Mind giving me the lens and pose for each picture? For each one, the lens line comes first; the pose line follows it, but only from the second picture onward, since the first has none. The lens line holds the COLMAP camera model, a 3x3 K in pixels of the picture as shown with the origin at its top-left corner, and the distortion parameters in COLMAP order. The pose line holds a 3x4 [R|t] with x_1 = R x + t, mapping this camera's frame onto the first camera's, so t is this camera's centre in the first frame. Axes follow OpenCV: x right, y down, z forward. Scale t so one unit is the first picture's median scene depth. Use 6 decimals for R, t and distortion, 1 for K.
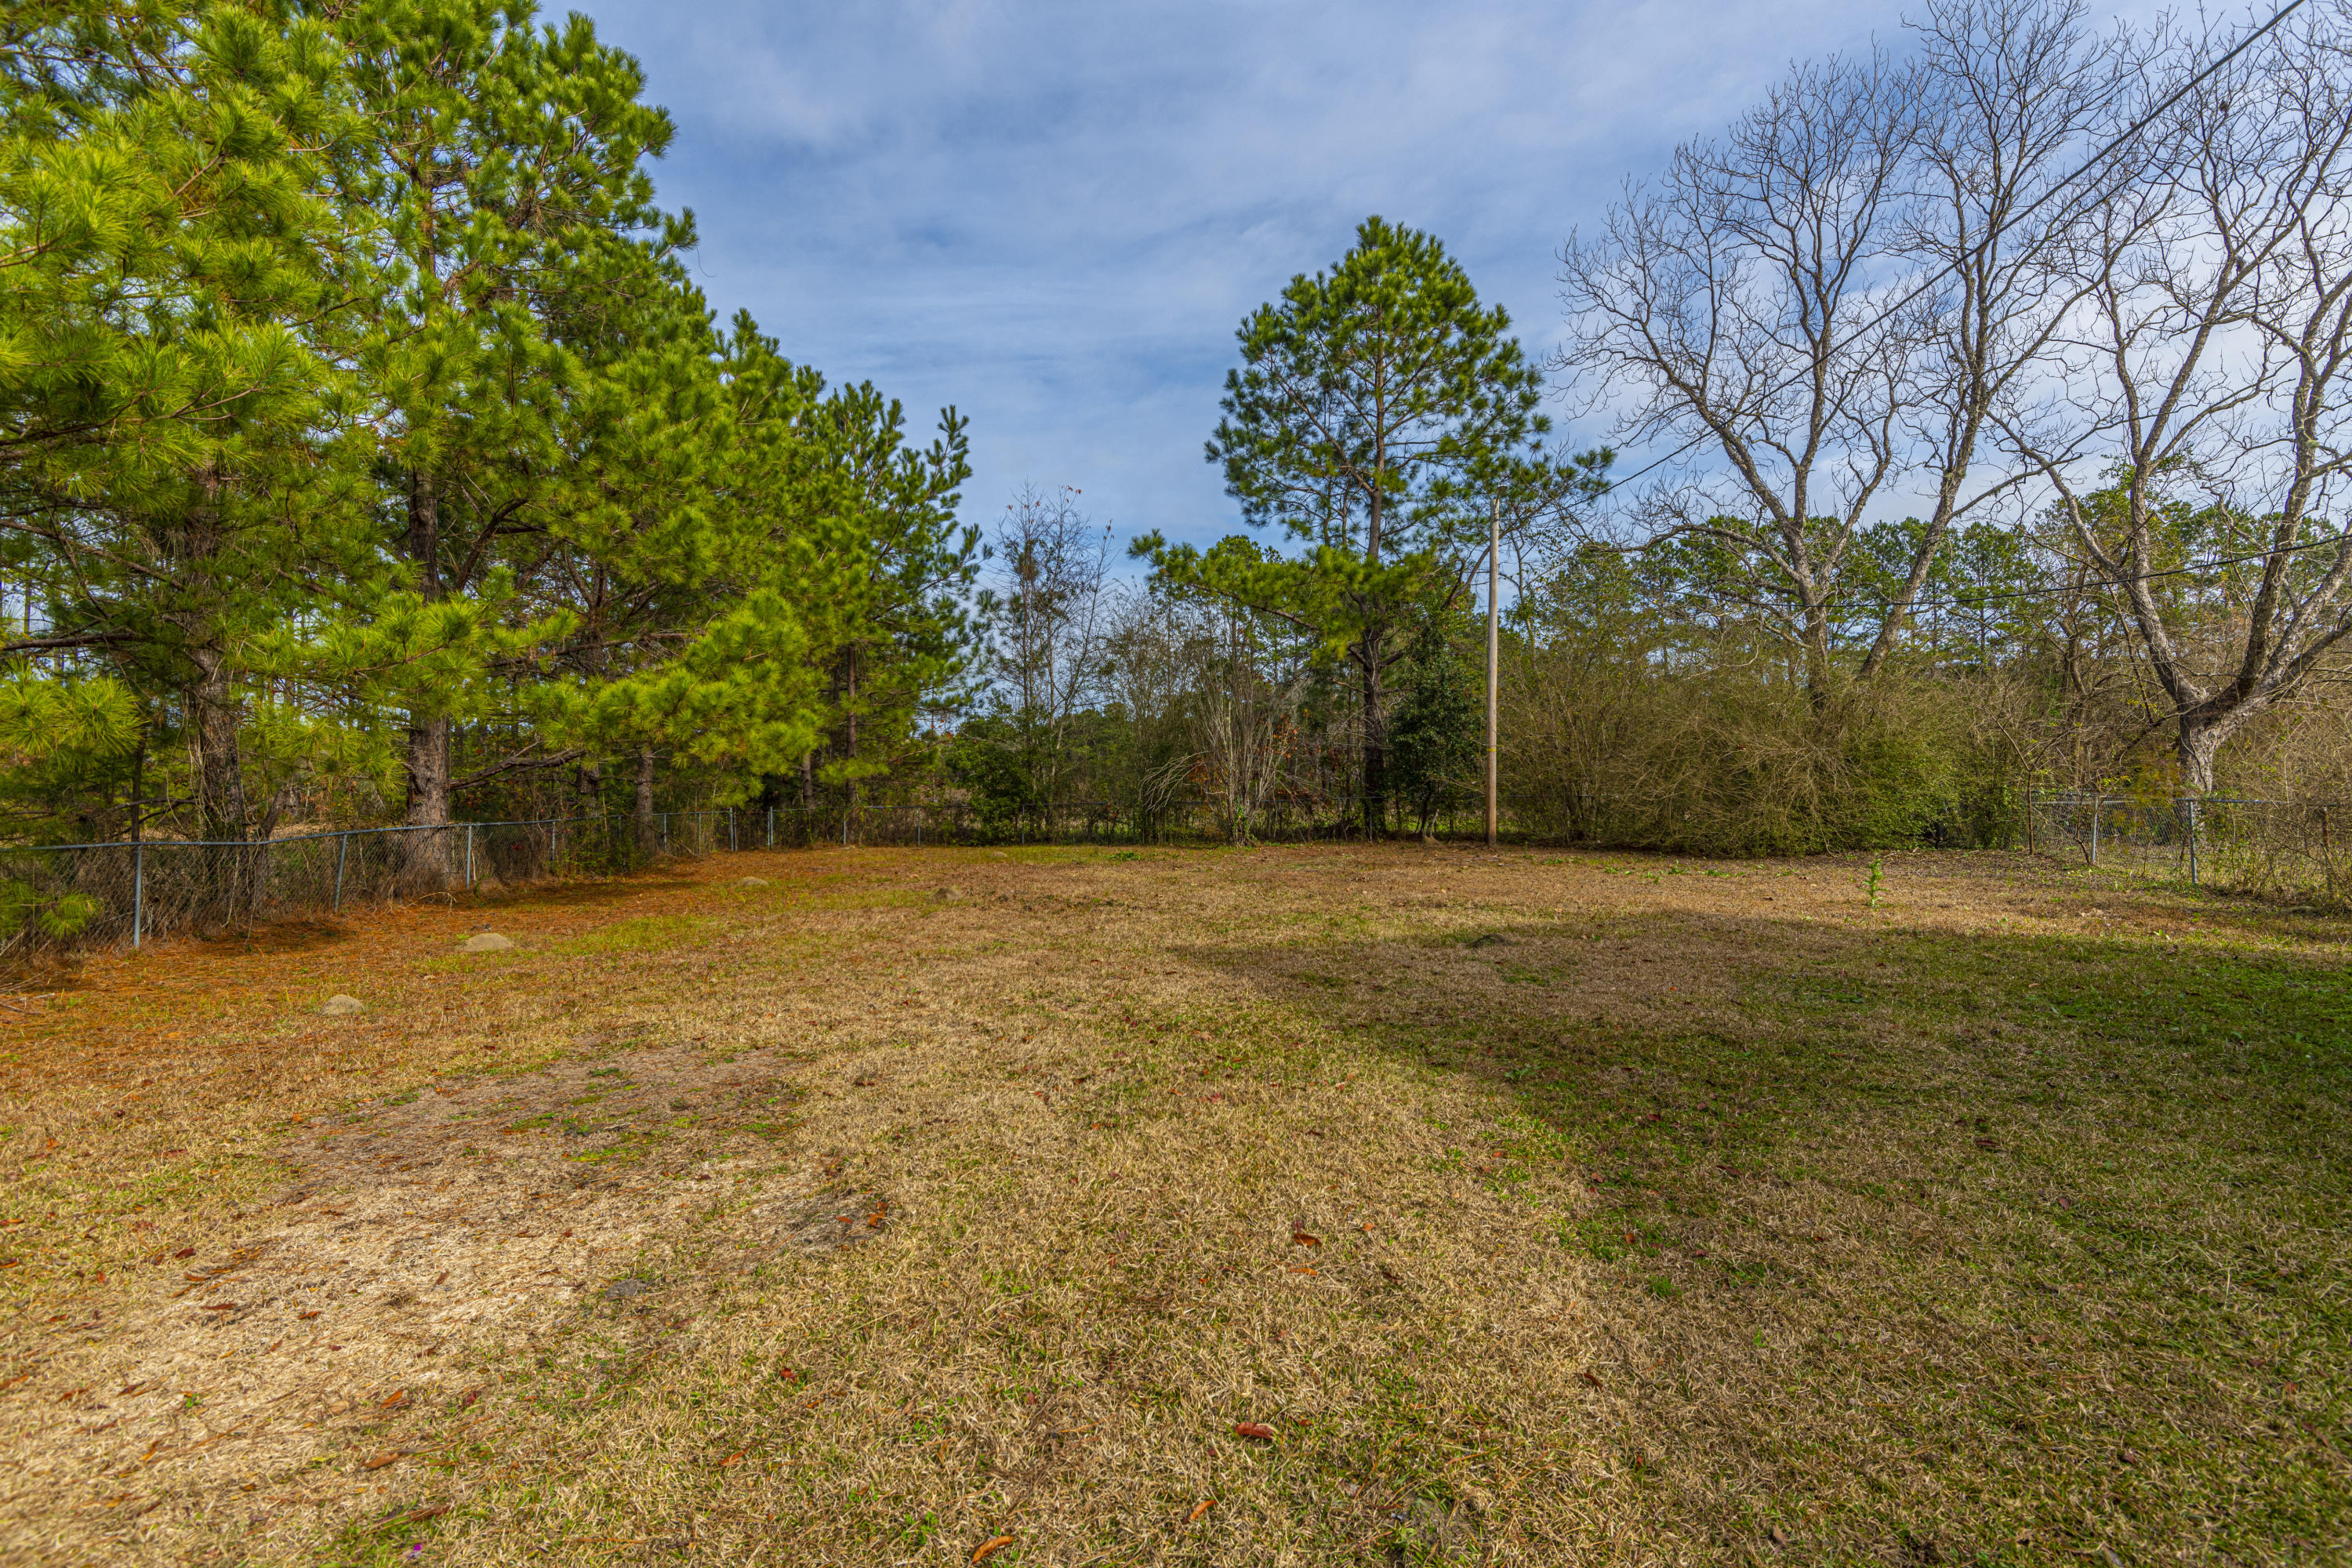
lens RADIAL K [[1057.4, 0, 1180.9], [0, 1057.4, 768.2], [0, 0, 1]] dist [0.056579, -0.051147]
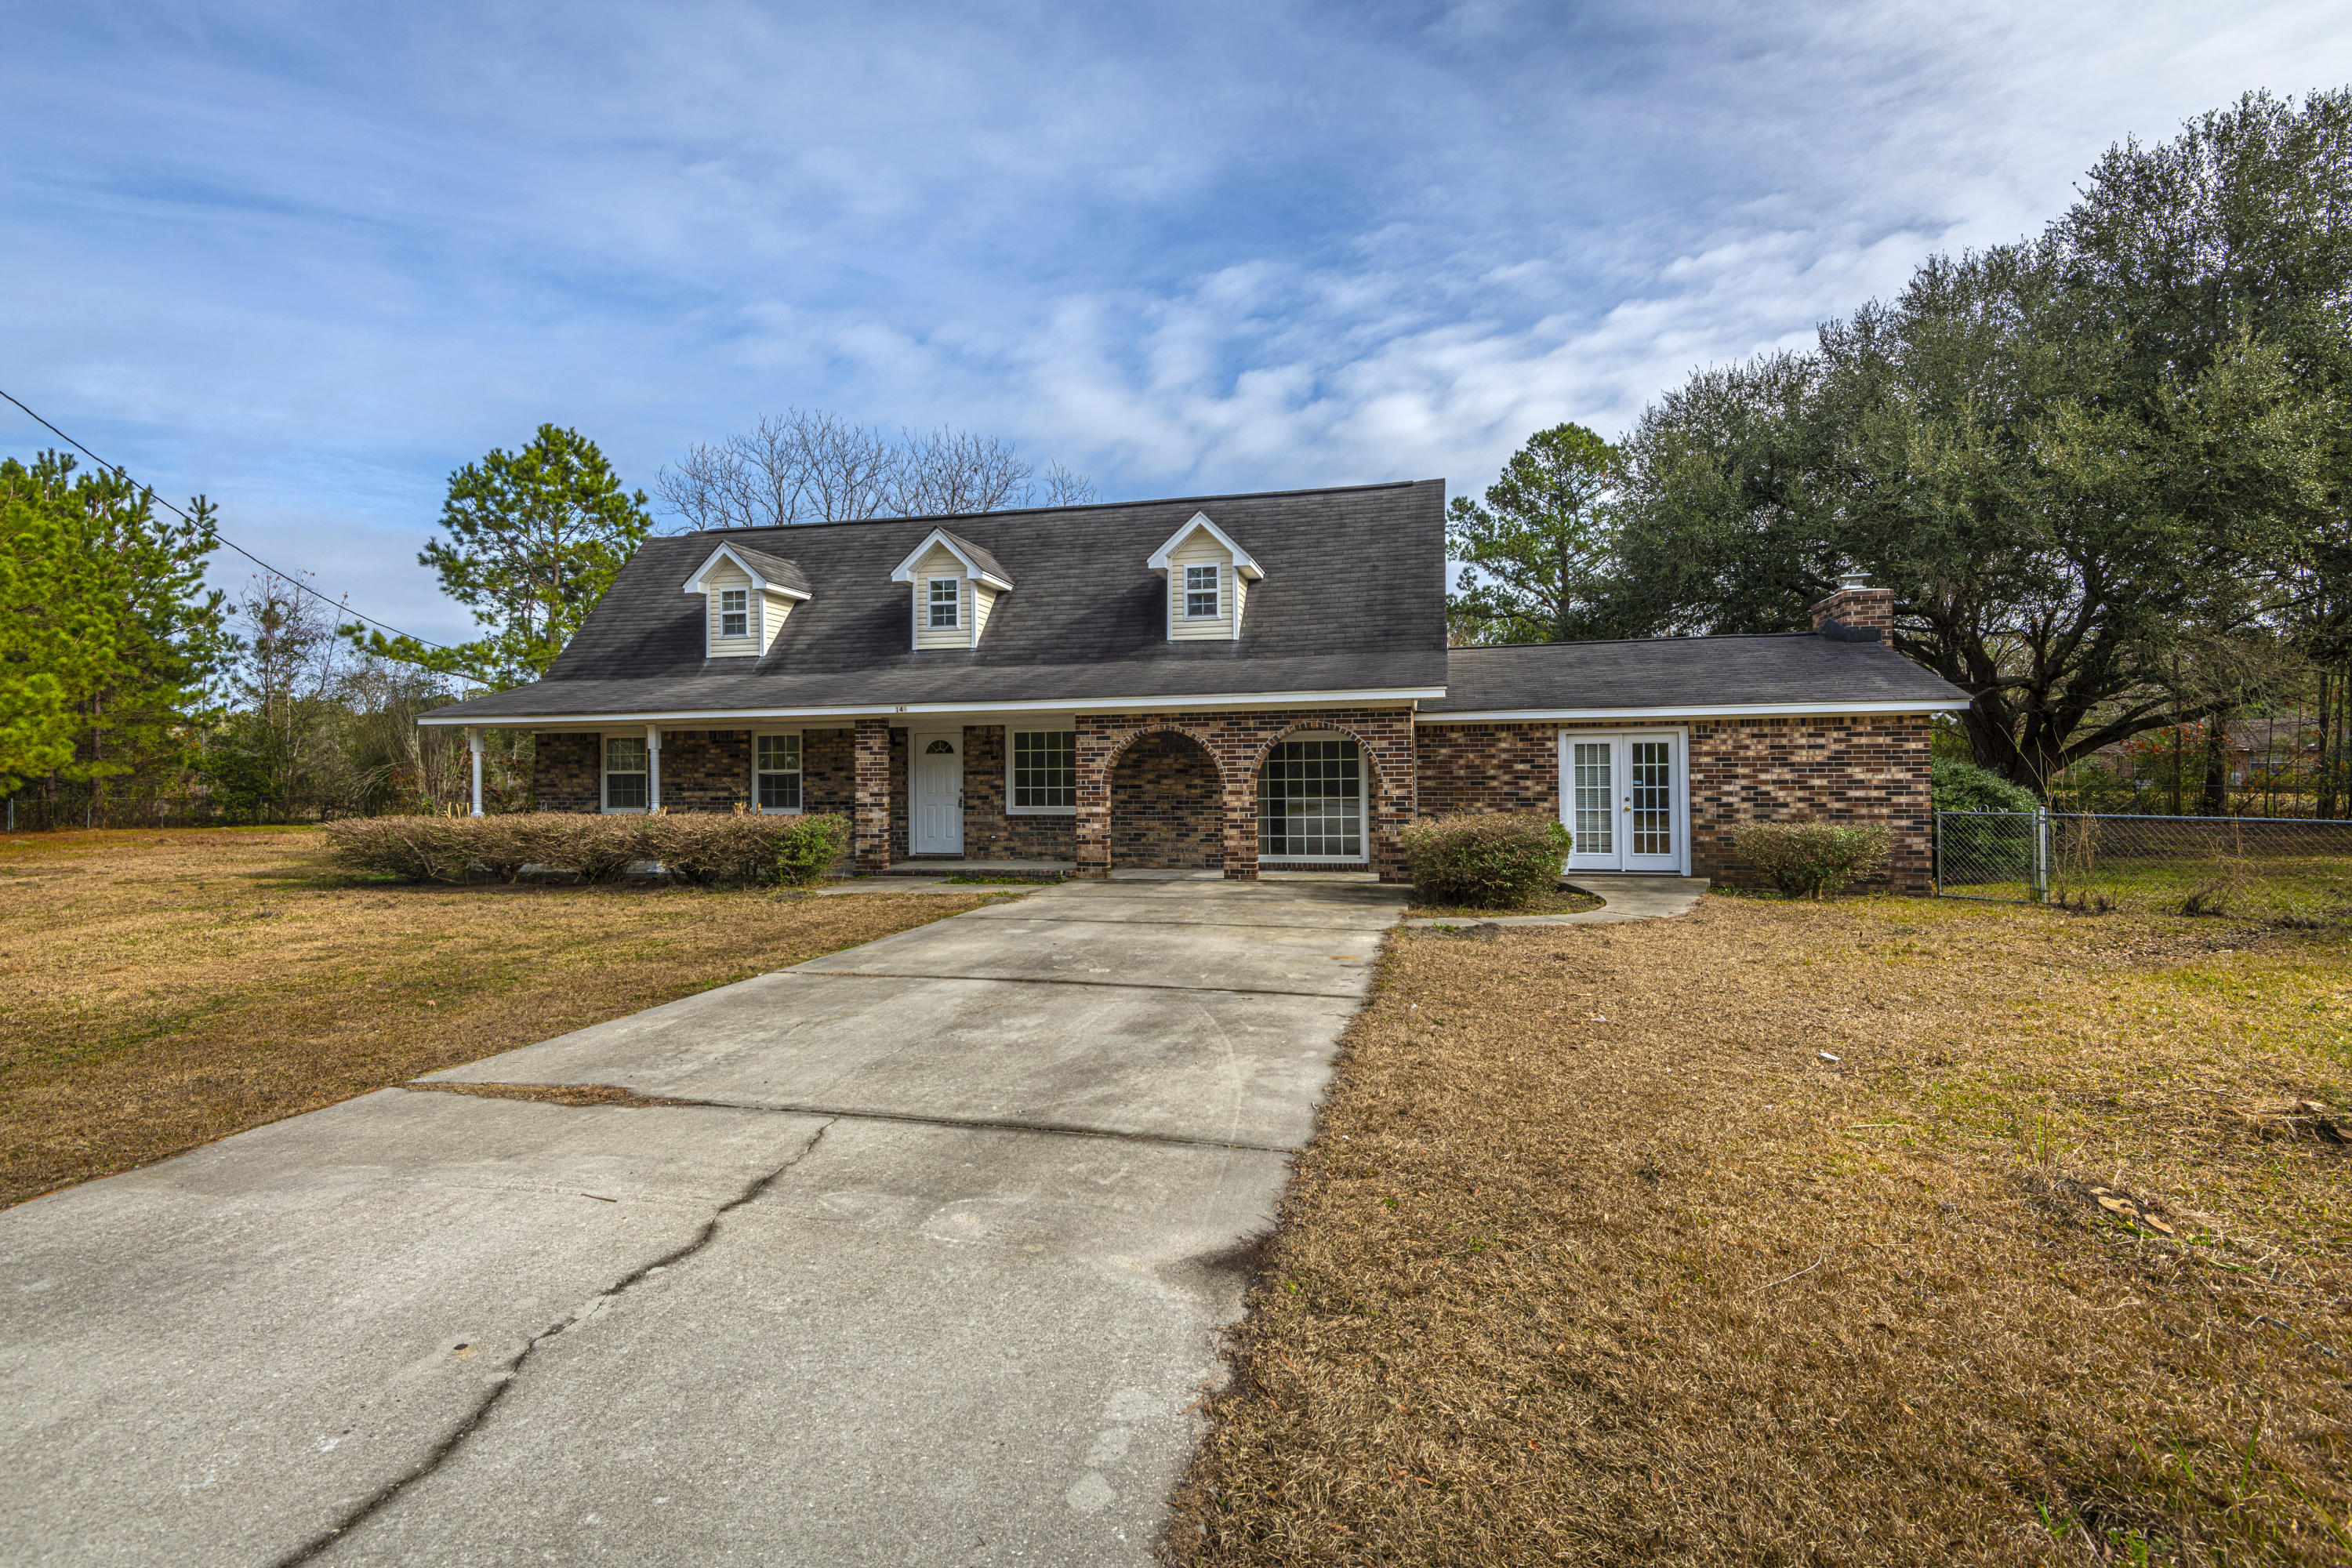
lens RADIAL K [[1060.8, 0, 1177.9], [0, 1060.8, 763.3], [0, 0, 1]] dist [0.037966, -0.031146]
pose [[0.879783, 0.012200, 0.475219, 0.238875], [-0.012432, 0.999919, -0.002654, -0.020246], [-0.475213, -0.003573, 0.879864, -0.796187]]
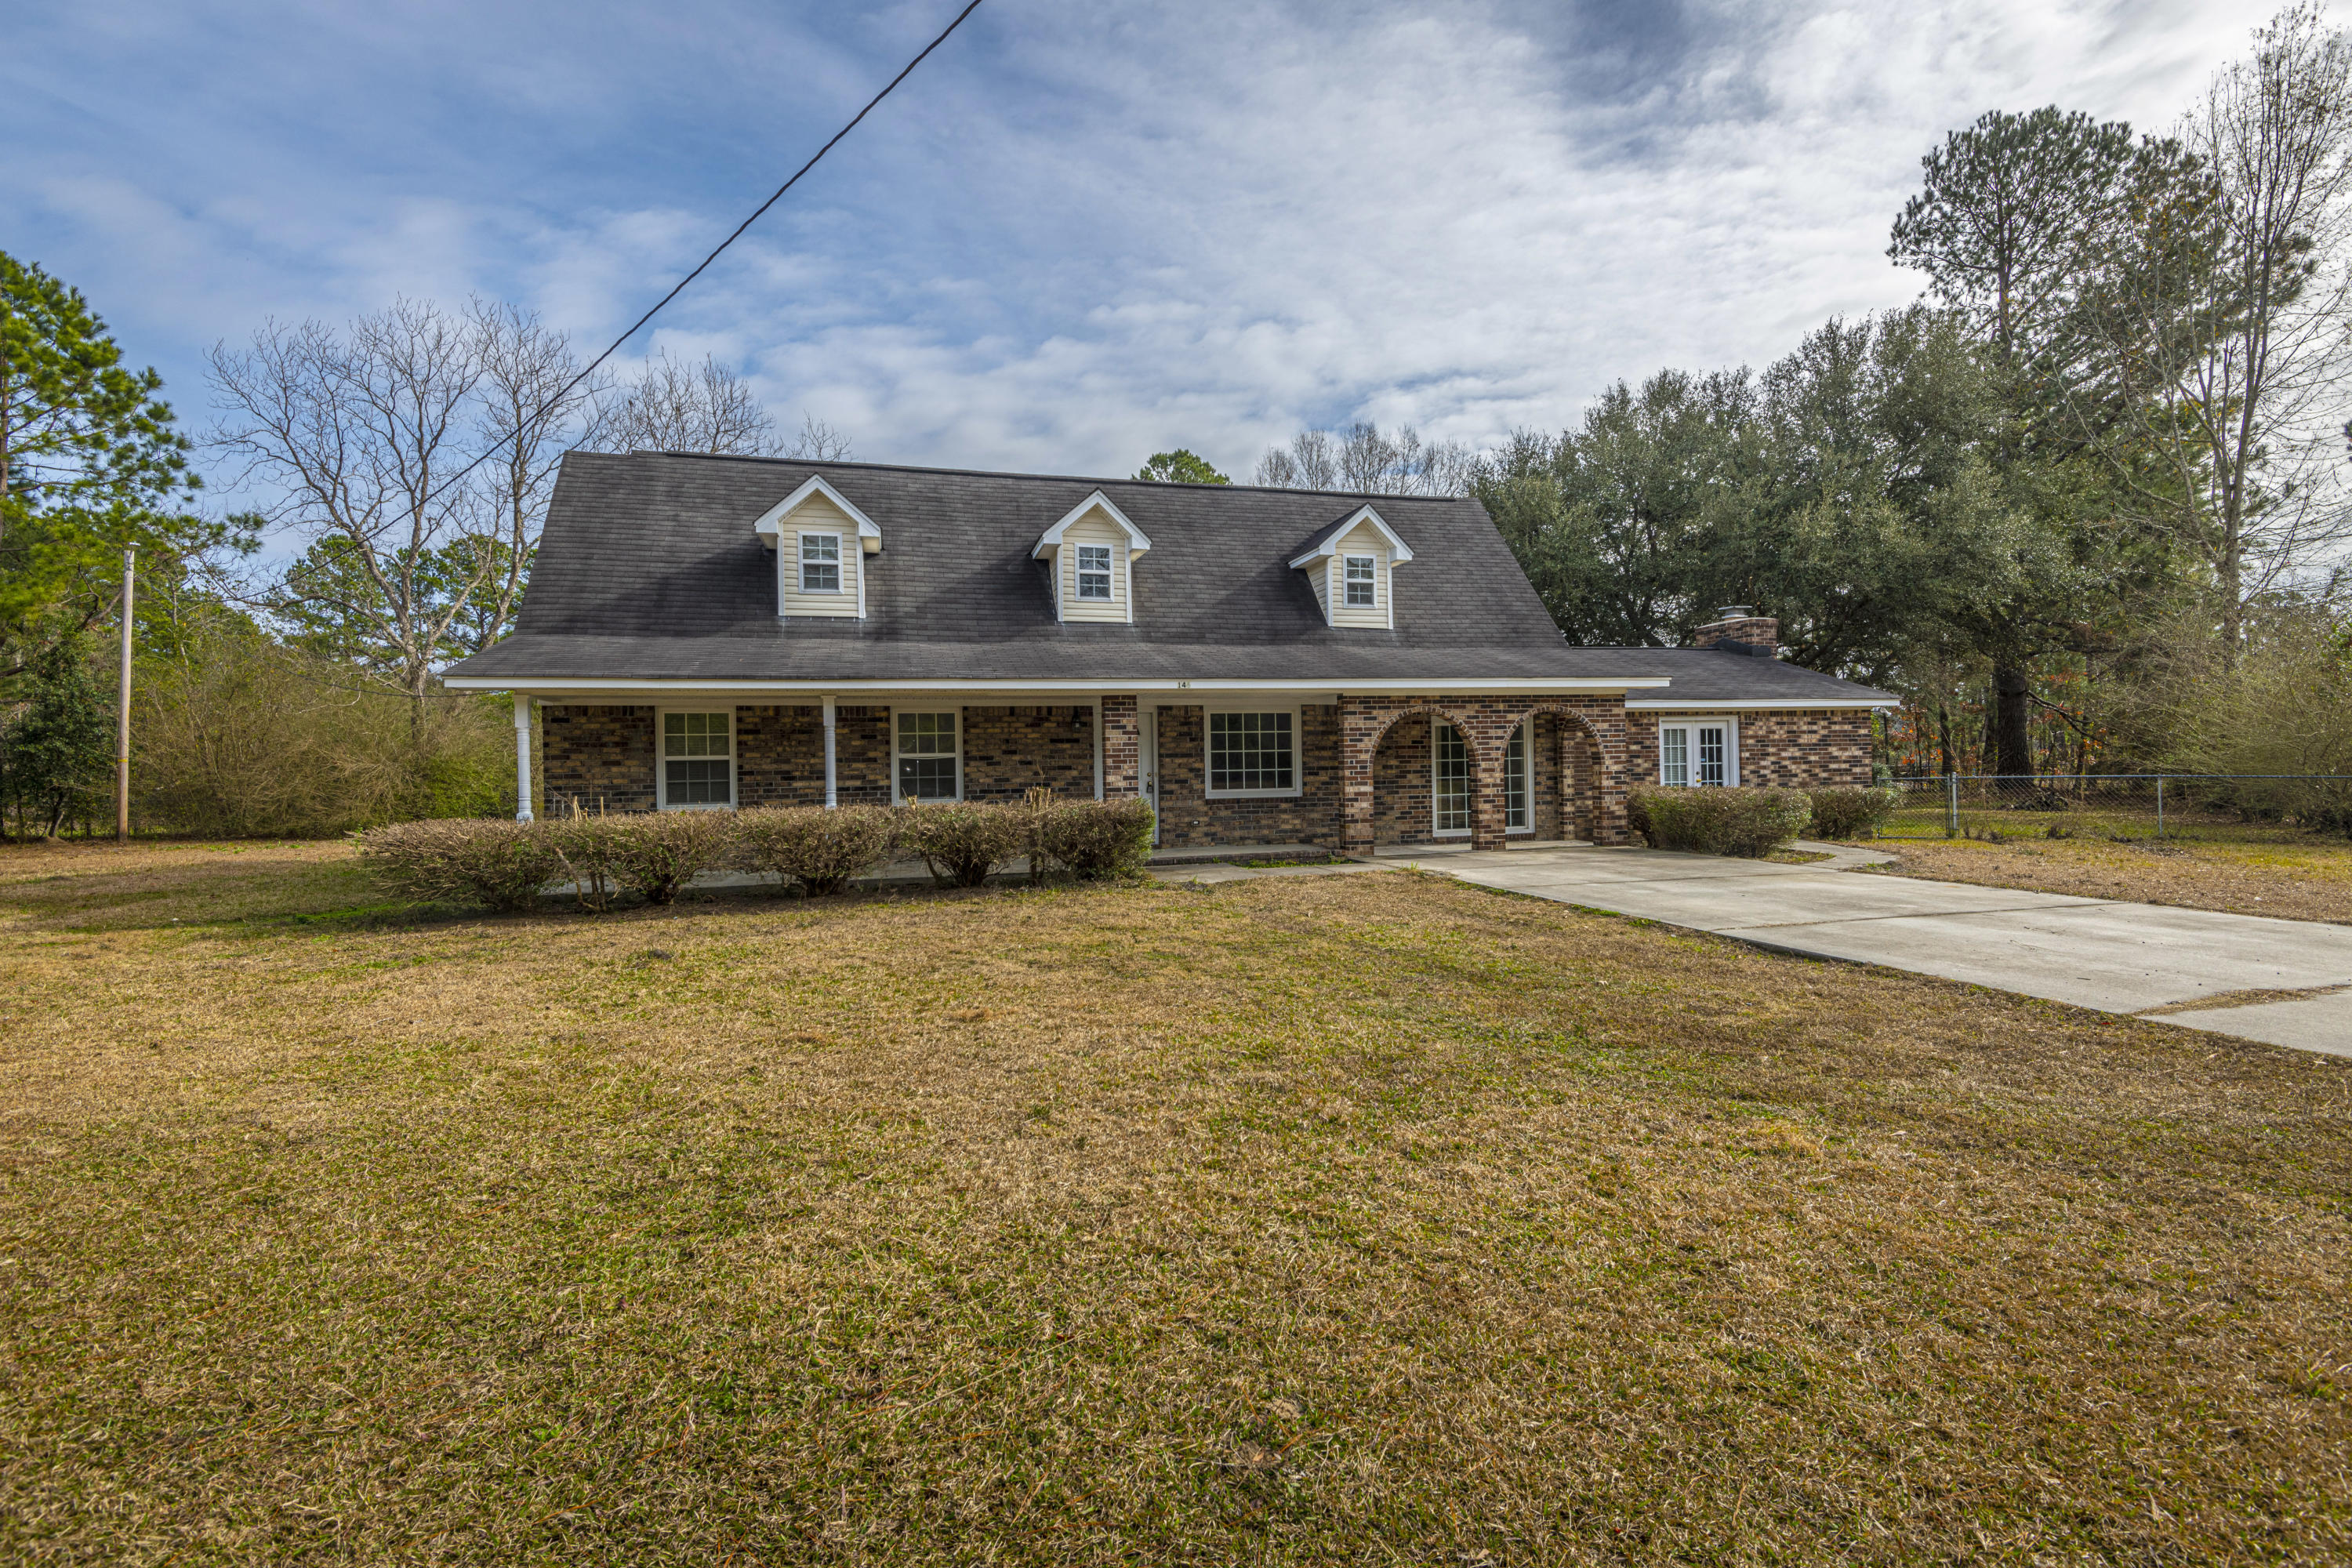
lens RADIAL K [[1060.8, 0, 1177.9], [0, 1060.8, 763.3], [0, 0, 1]] dist [0.037966, -0.031146]
pose [[0.538953, 0.008300, 0.842295, -0.063539], [-0.003251, 0.999965, -0.007773, -0.005870], [-0.842329, 0.001451, 0.538961, -0.510134]]
